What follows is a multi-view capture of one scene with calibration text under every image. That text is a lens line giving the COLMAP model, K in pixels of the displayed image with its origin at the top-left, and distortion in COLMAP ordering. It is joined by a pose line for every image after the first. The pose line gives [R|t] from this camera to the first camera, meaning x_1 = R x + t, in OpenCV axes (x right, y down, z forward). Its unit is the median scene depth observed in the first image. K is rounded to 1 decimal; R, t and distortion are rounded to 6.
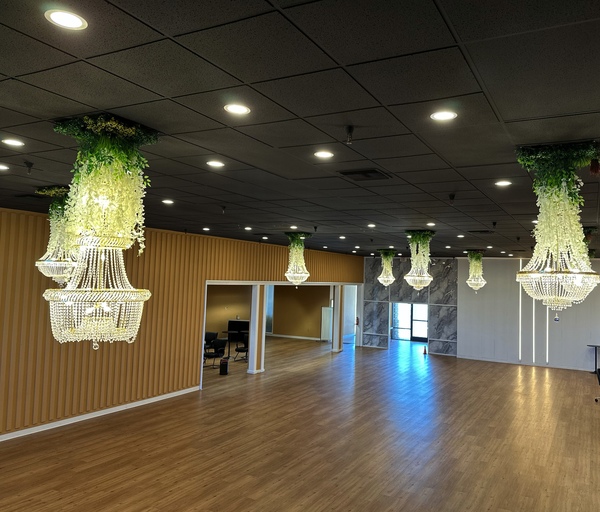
lens RADIAL K [[545.3, 0, 300.0], [0, 545.3, 256.0], [0, 0, 1]] dist [0.006366, -0.018581]
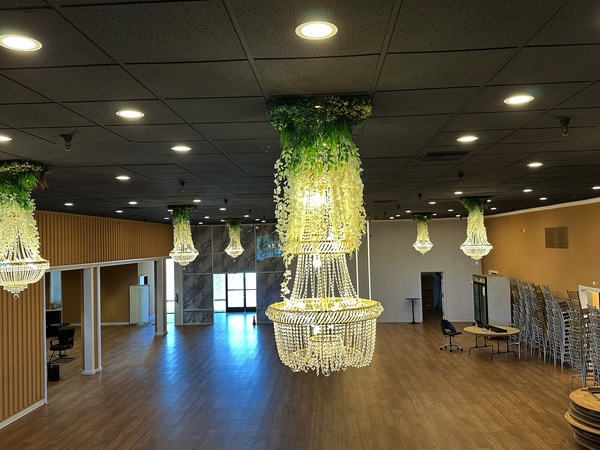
lens RADIAL K [[580.7, 0, 300.0], [0, 580.7, 225.0], [0, 0, 1]] dist [0.153119, -0.378936]
pose [[0.903753, -0.048455, 0.425303, -0.135017], [0.044487, 0.998824, 0.019264, -0.012853], [-0.425736, 0.001510, 0.904846, 0.034539]]
